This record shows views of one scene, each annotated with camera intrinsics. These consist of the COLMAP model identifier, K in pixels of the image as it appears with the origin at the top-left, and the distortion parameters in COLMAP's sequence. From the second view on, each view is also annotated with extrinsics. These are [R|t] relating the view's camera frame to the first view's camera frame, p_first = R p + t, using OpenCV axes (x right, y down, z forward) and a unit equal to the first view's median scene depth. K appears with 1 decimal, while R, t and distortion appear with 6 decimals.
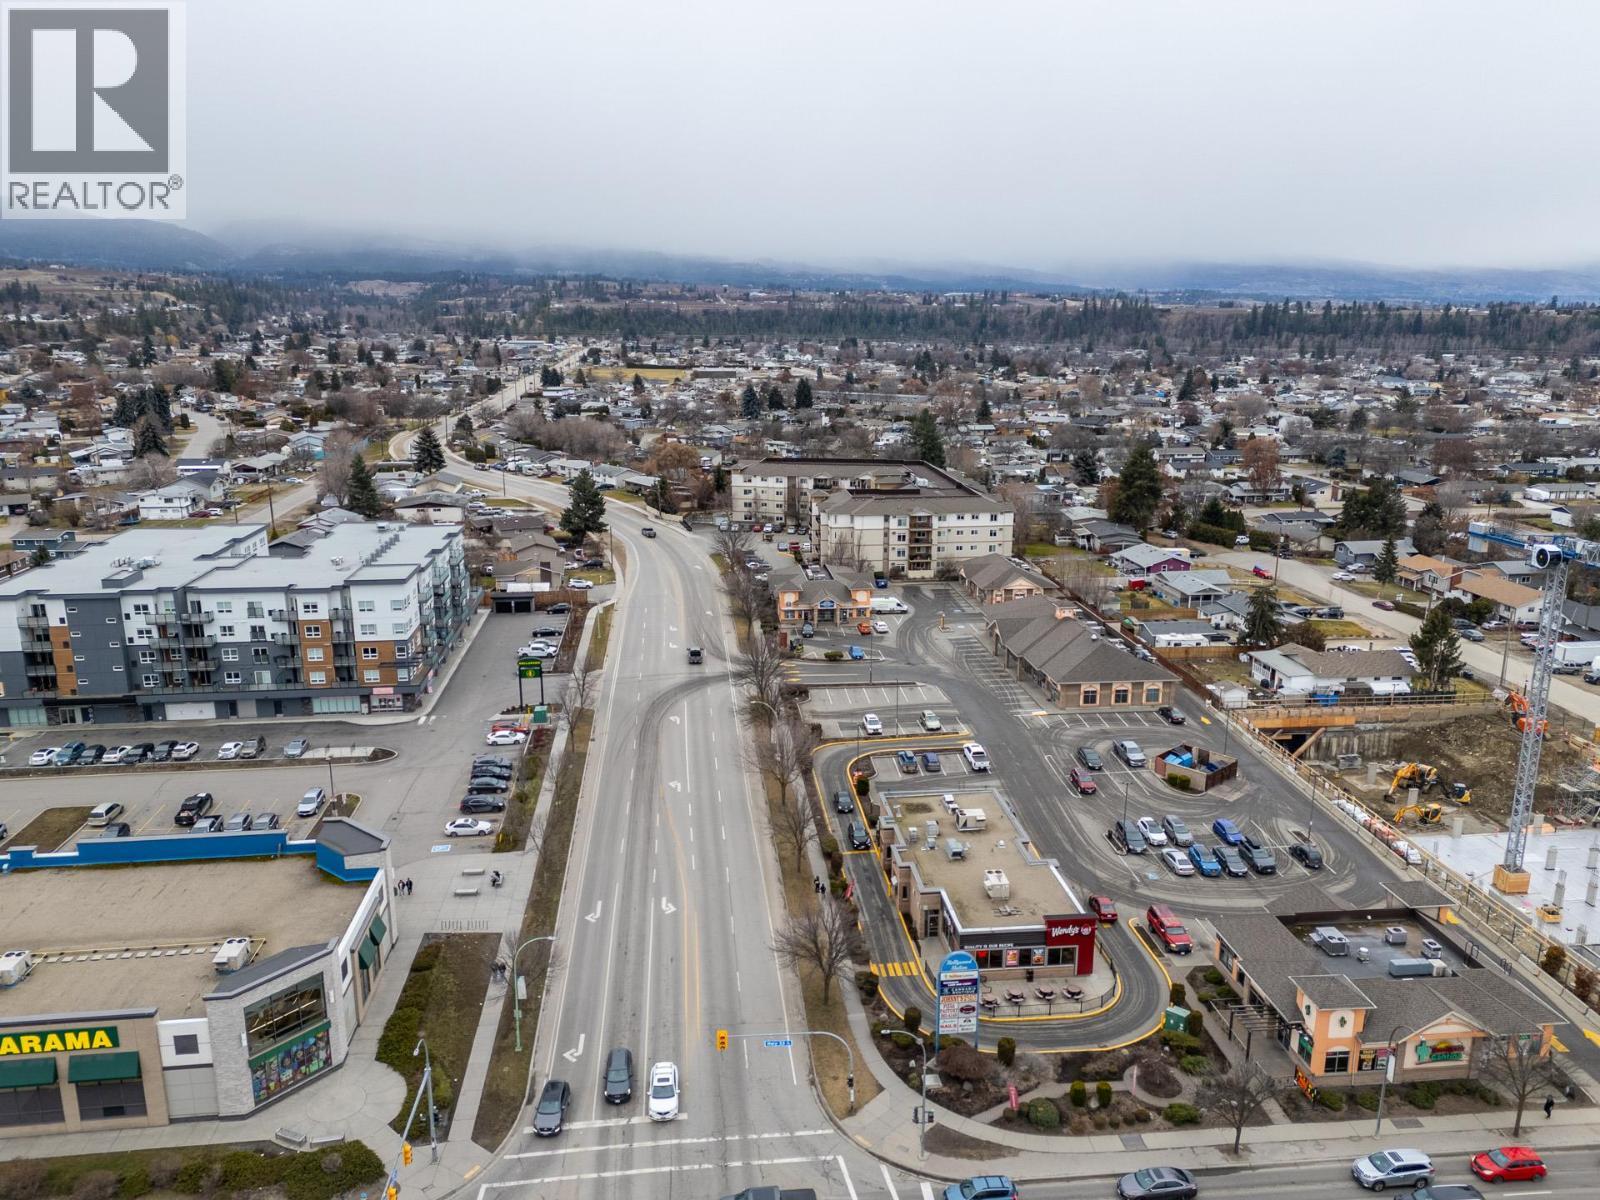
lens RADIAL K [[1172.4, 0, 792.6], [0, 1172.4, 605.6], [0, 0, 1]] dist [0.092993, -0.086231]
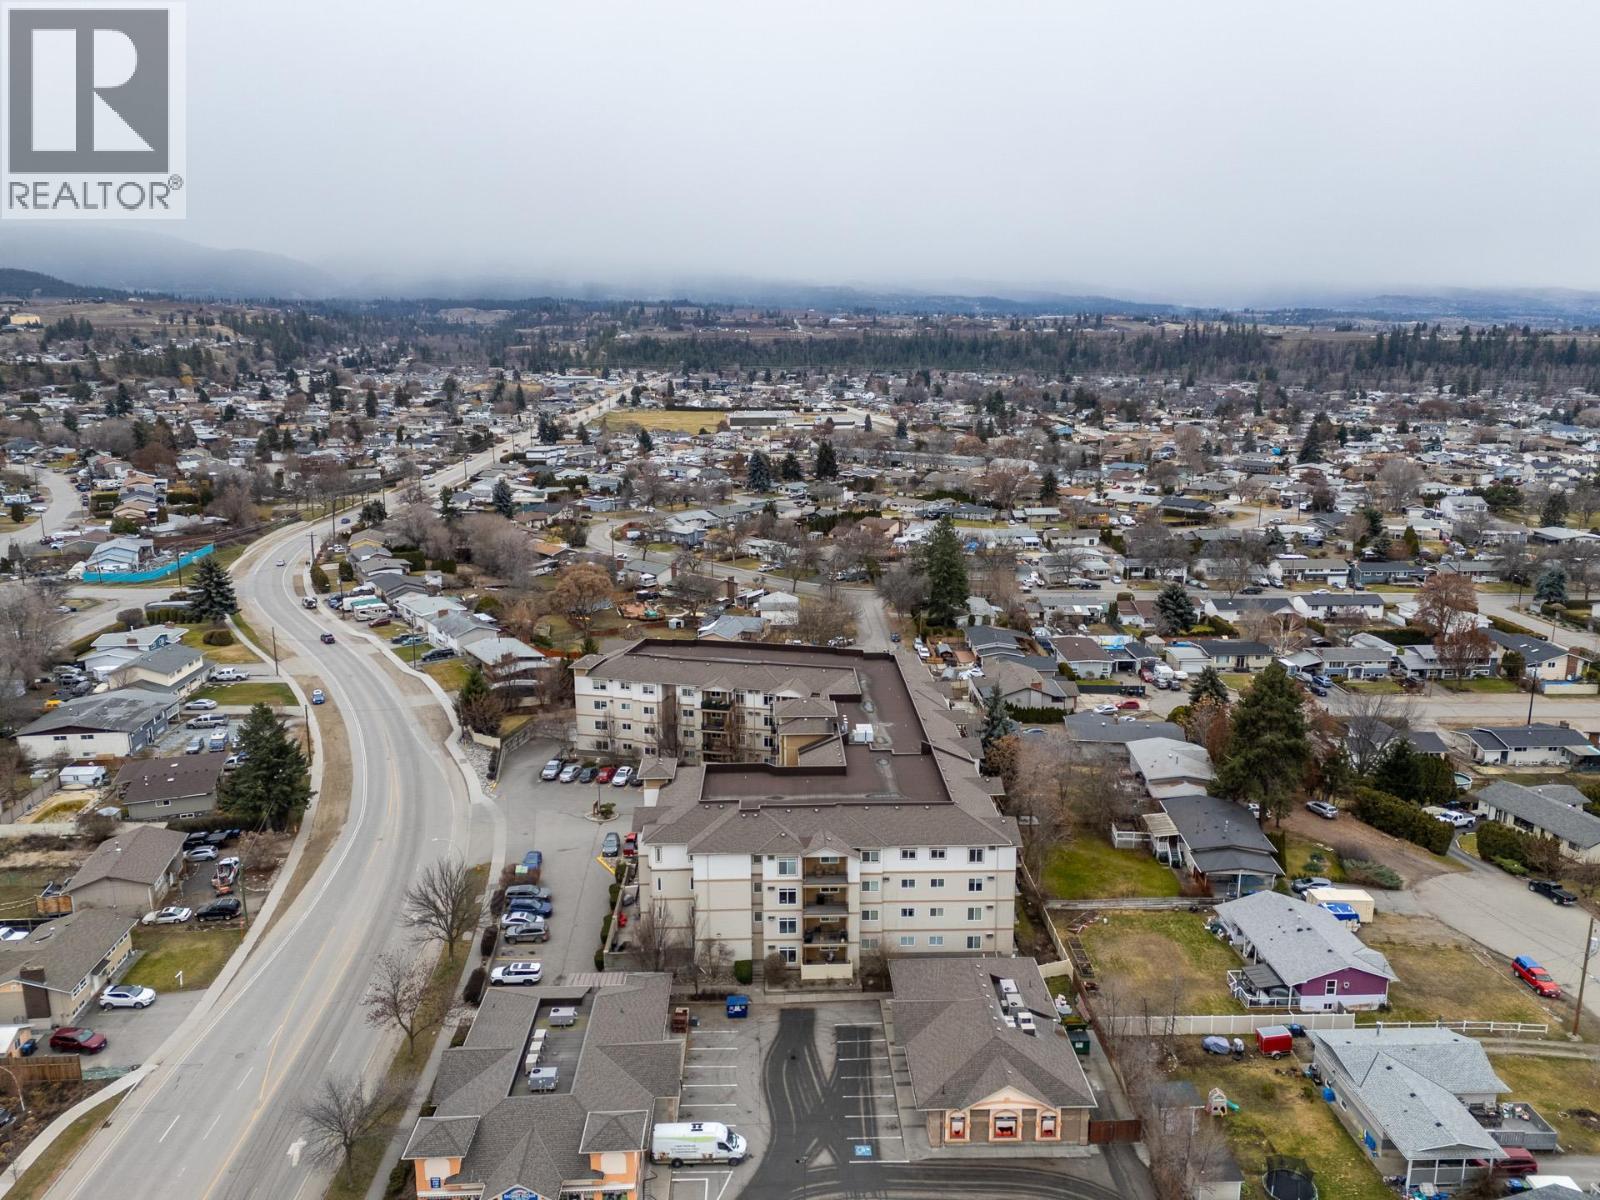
lens RADIAL K [[1172.4, 0, 790.9], [0, 1172.4, 608.5], [0, 0, 1]] dist [0.092993, -0.086231]
pose [[0.996863, 0.011871, -0.078249, 0.108410], [-0.013042, 0.999810, -0.014472, -0.141940], [0.078062, 0.015447, 0.996829, 0.409156]]
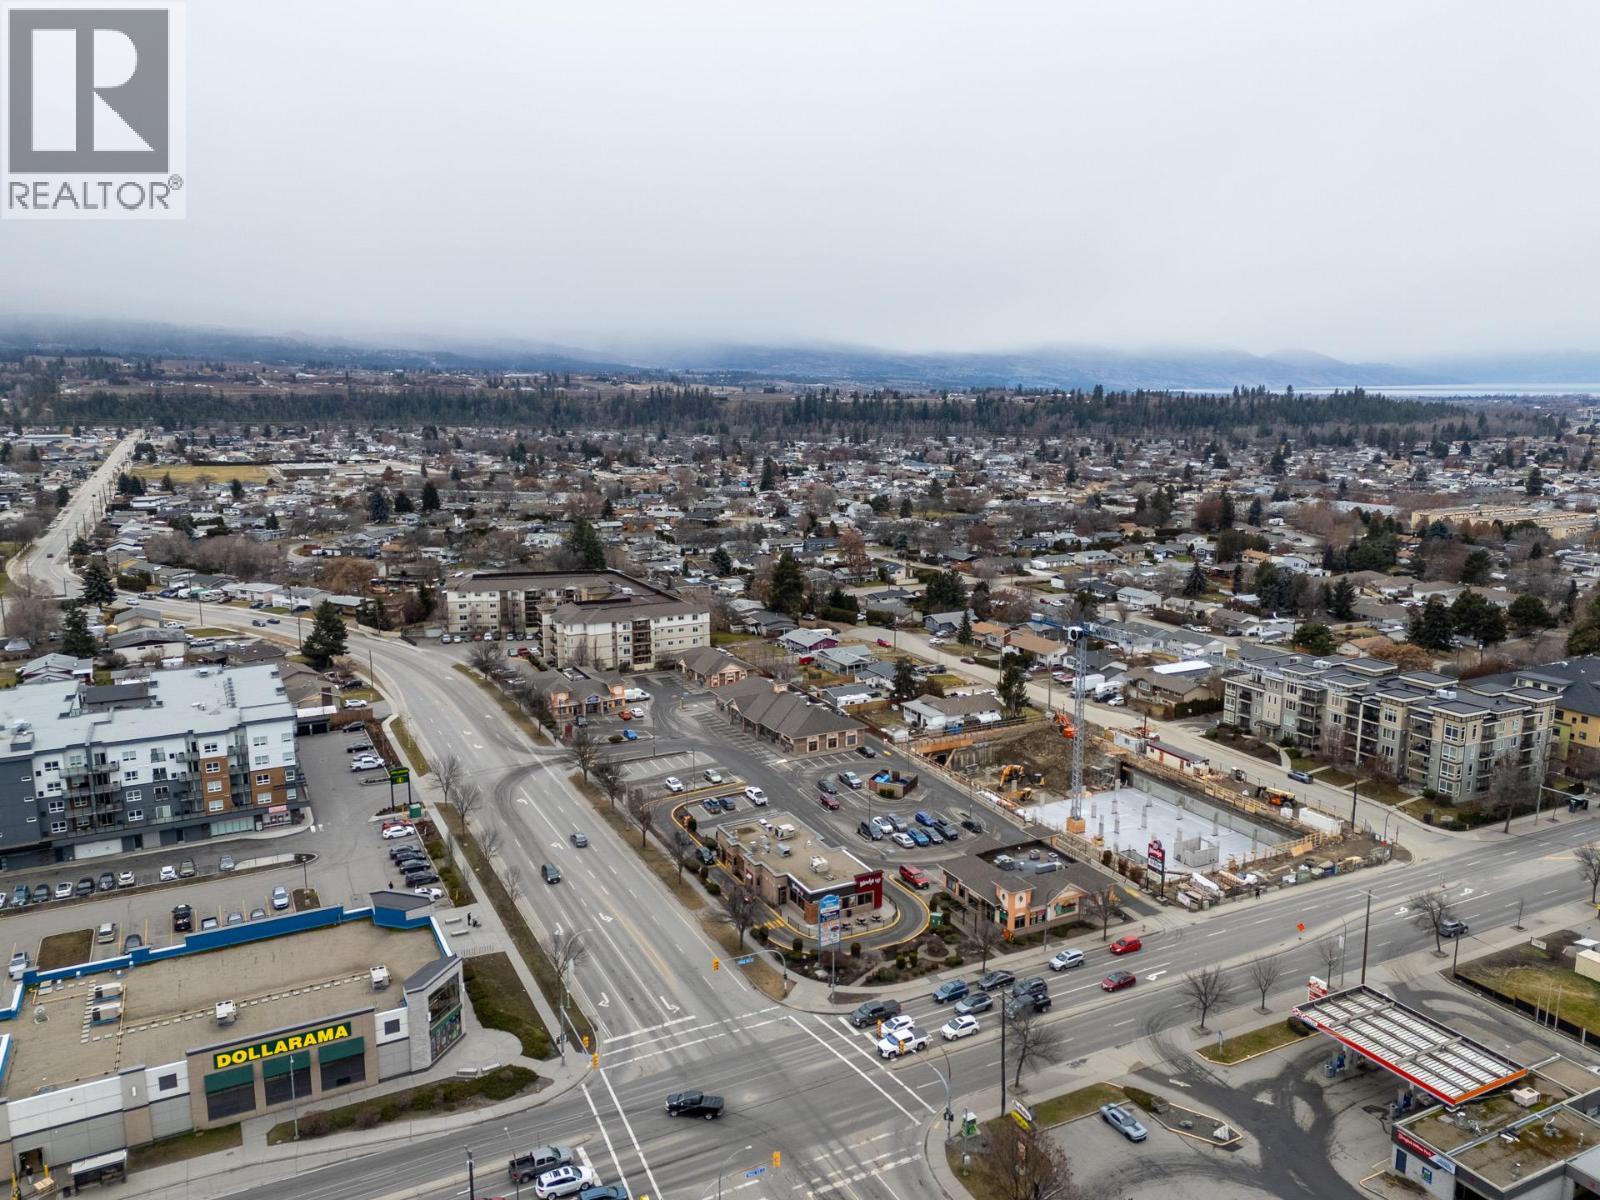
lens RADIAL K [[1172.4, 0, 801.2], [0, 1172.4, 599.4], [0, 0, 1]] dist [0.092993, -0.086231]
pose [[0.930731, -0.069121, 0.359112, -0.147346], [0.092503, 0.994539, -0.048320, -0.018284], [-0.353811, 0.078192, 0.932043, -0.191339]]
